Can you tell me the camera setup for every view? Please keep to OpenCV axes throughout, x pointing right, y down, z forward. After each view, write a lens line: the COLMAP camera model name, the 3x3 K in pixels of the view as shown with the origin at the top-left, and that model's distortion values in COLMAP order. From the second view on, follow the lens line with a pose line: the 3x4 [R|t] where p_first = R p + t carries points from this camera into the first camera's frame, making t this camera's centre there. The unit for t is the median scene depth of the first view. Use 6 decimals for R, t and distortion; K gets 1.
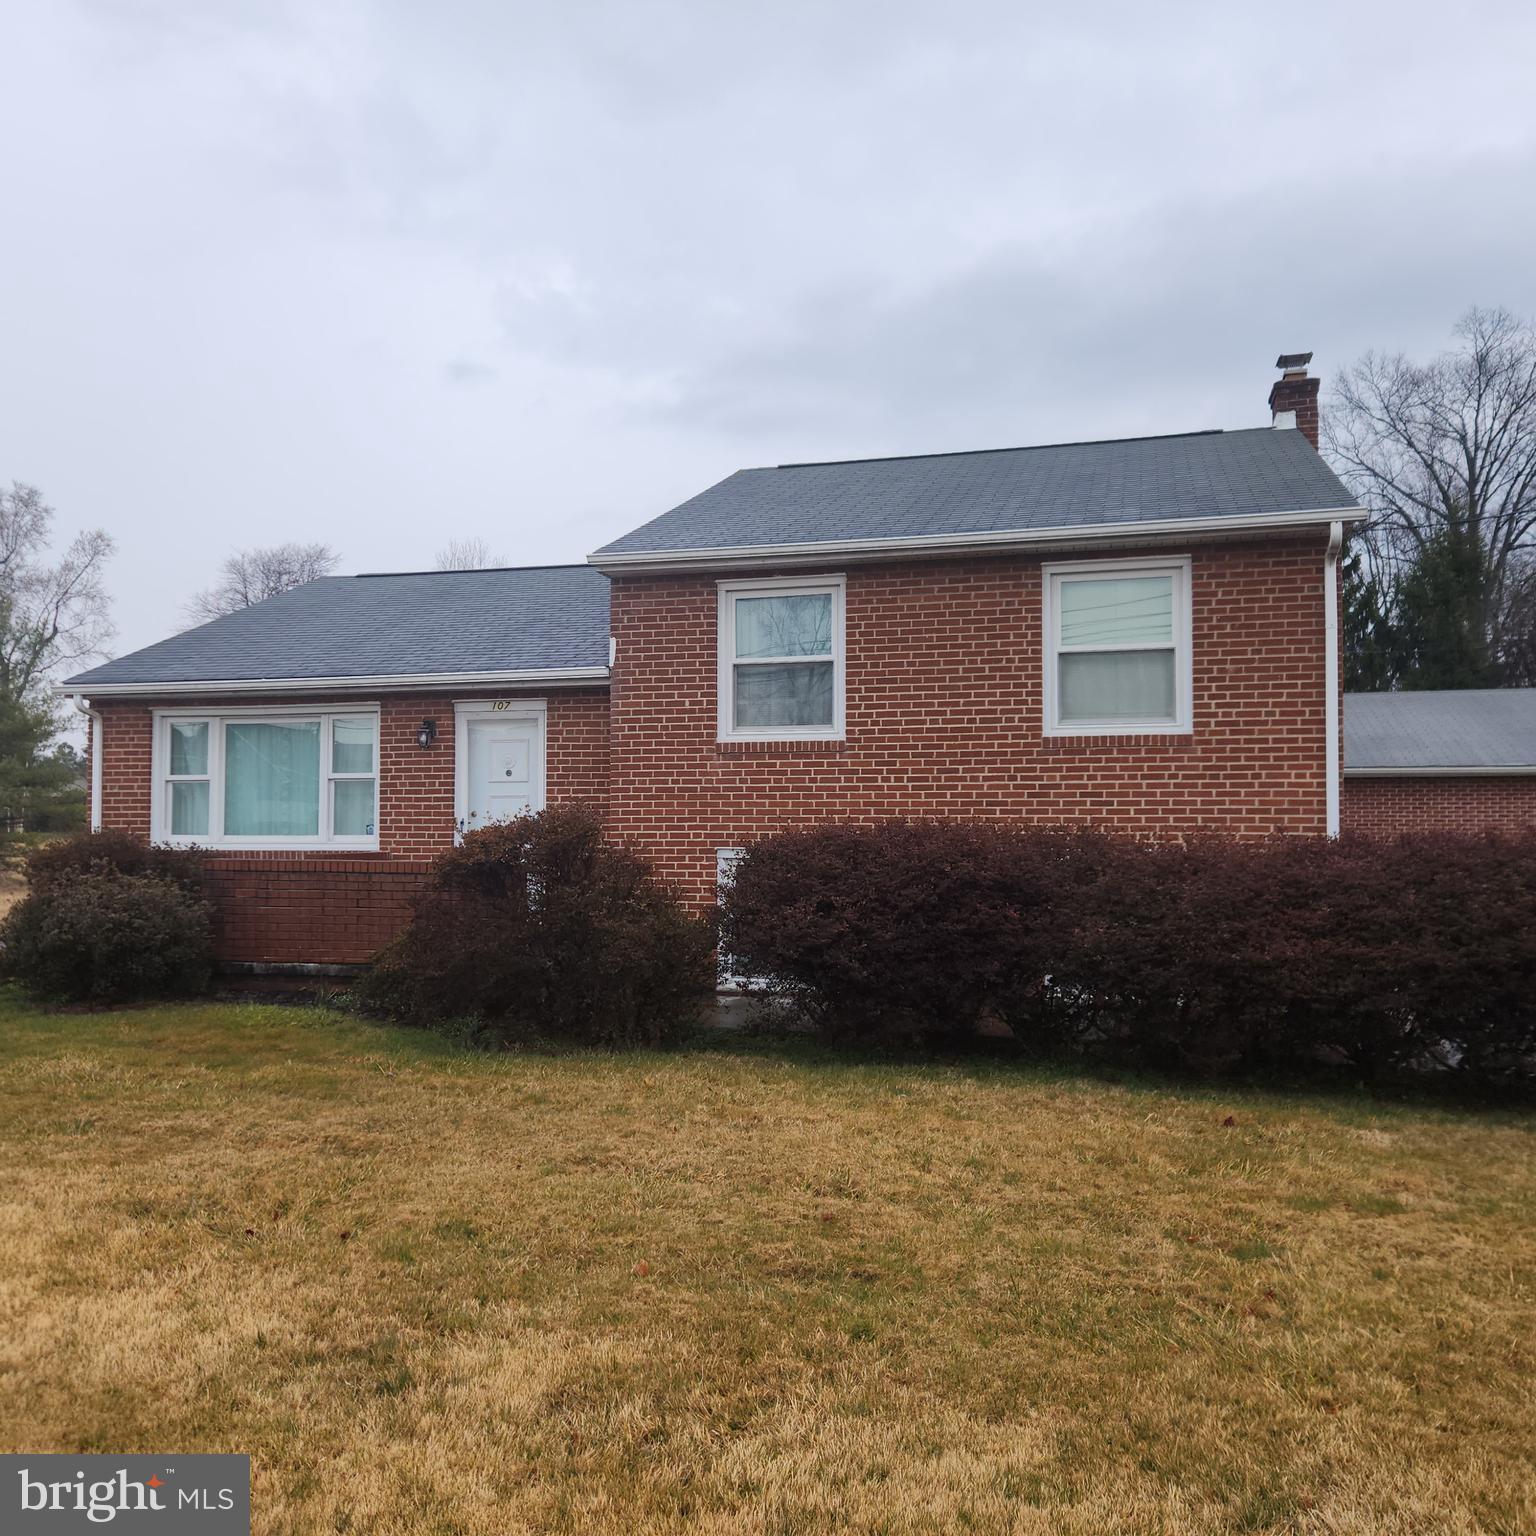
lens RADIAL K [[1369.3, 0, 771.4], [0, 1369.3, 768.9], [0, 0, 1]] dist [0.088371, -0.081325]
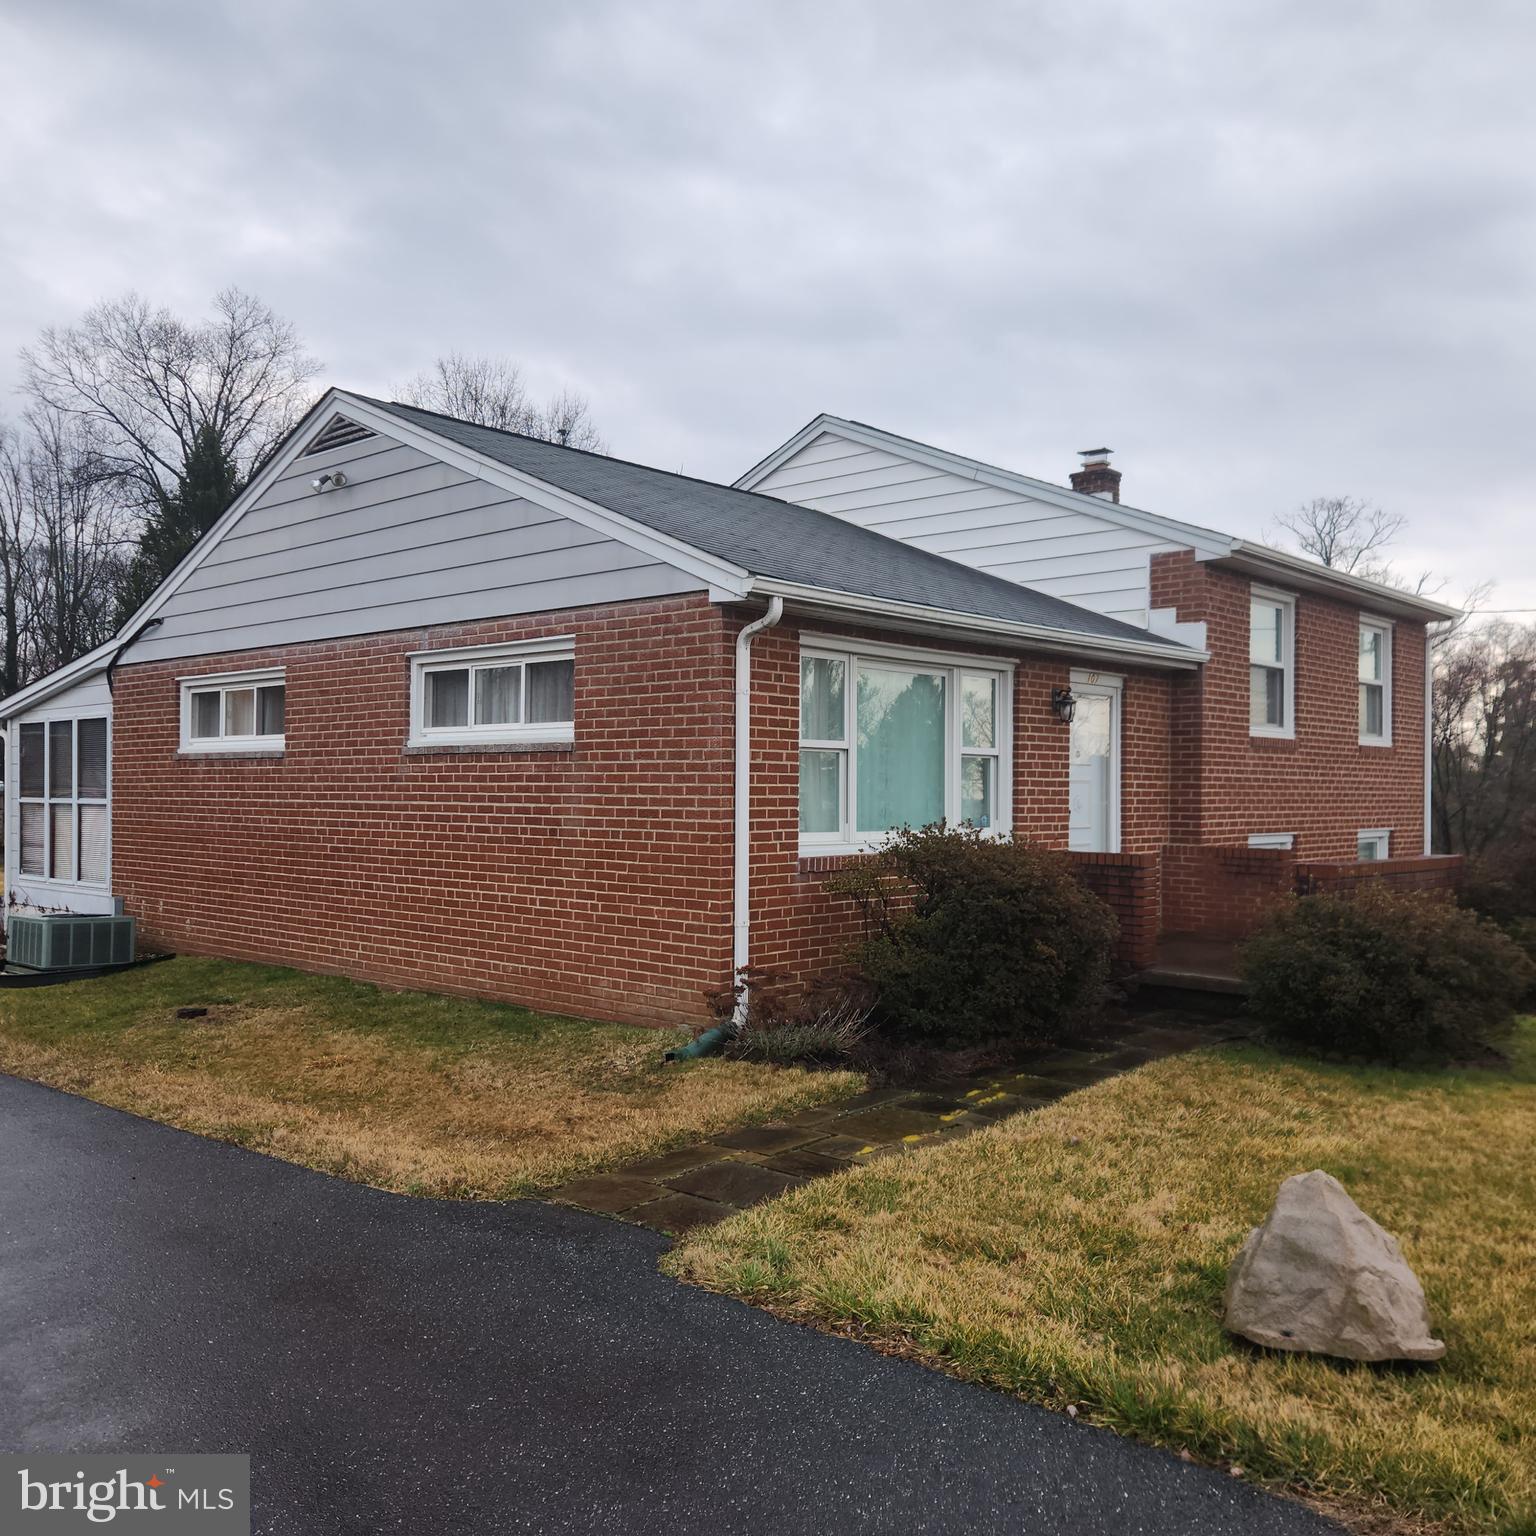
lens RADIAL K [[1369.3, 0, 769.8], [0, 1369.3, 767.0], [0, 0, 1]] dist [0.088371, -0.081325]
pose [[0.448158, 0.018754, 0.893758, -1.083615], [-0.045185, 0.998977, 0.001695, 0.018556], [-0.892812, -0.041144, 0.448547, 0.794610]]
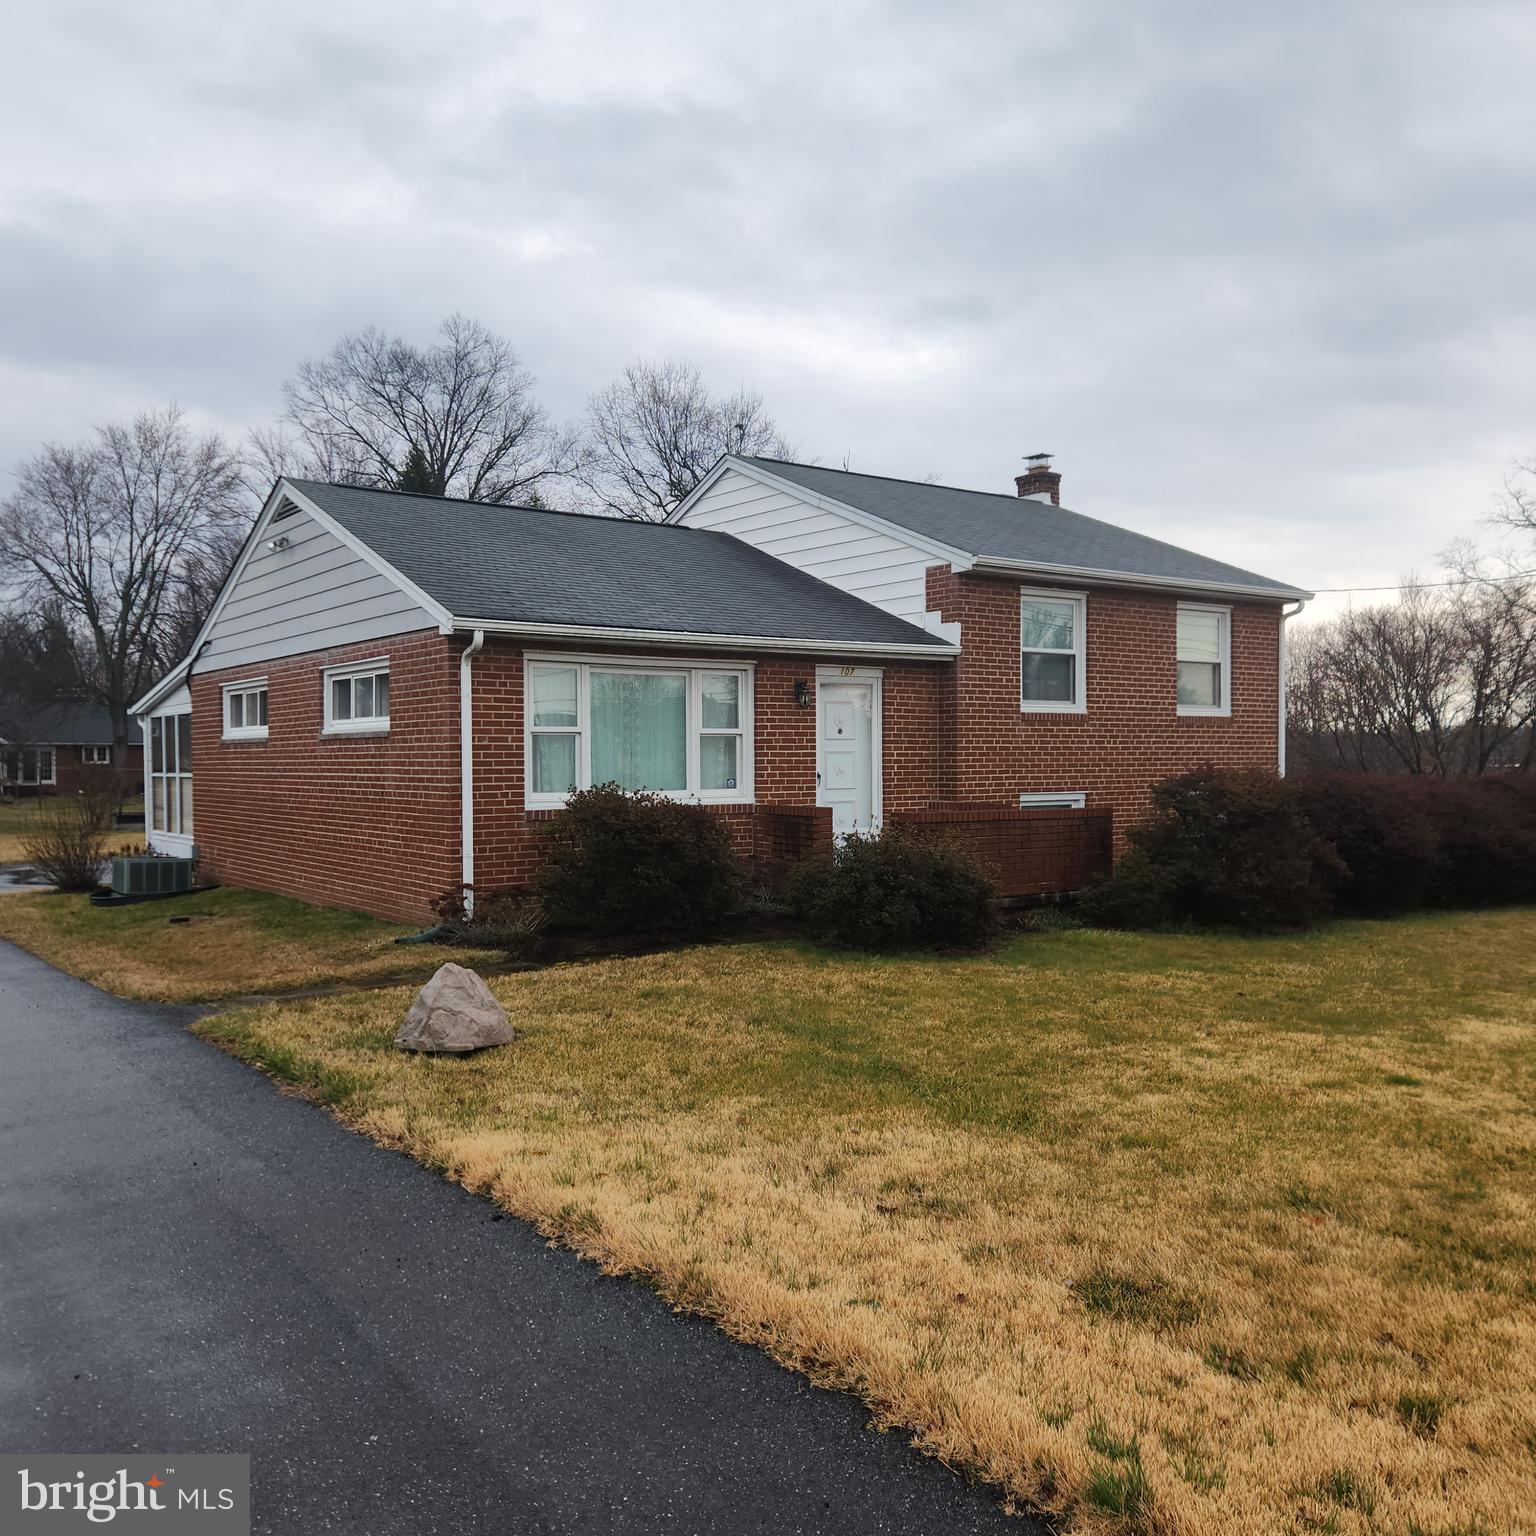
lens RADIAL K [[1369.3, 0, 777.8], [0, 1369.3, 774.6], [0, 0, 1]] dist [0.088371, -0.081325]
pose [[0.612700, -0.011574, 0.790231, -1.124725], [-0.028692, 0.998908, 0.036877, -0.001595], [-0.789794, -0.045268, 0.611699, 0.359573]]
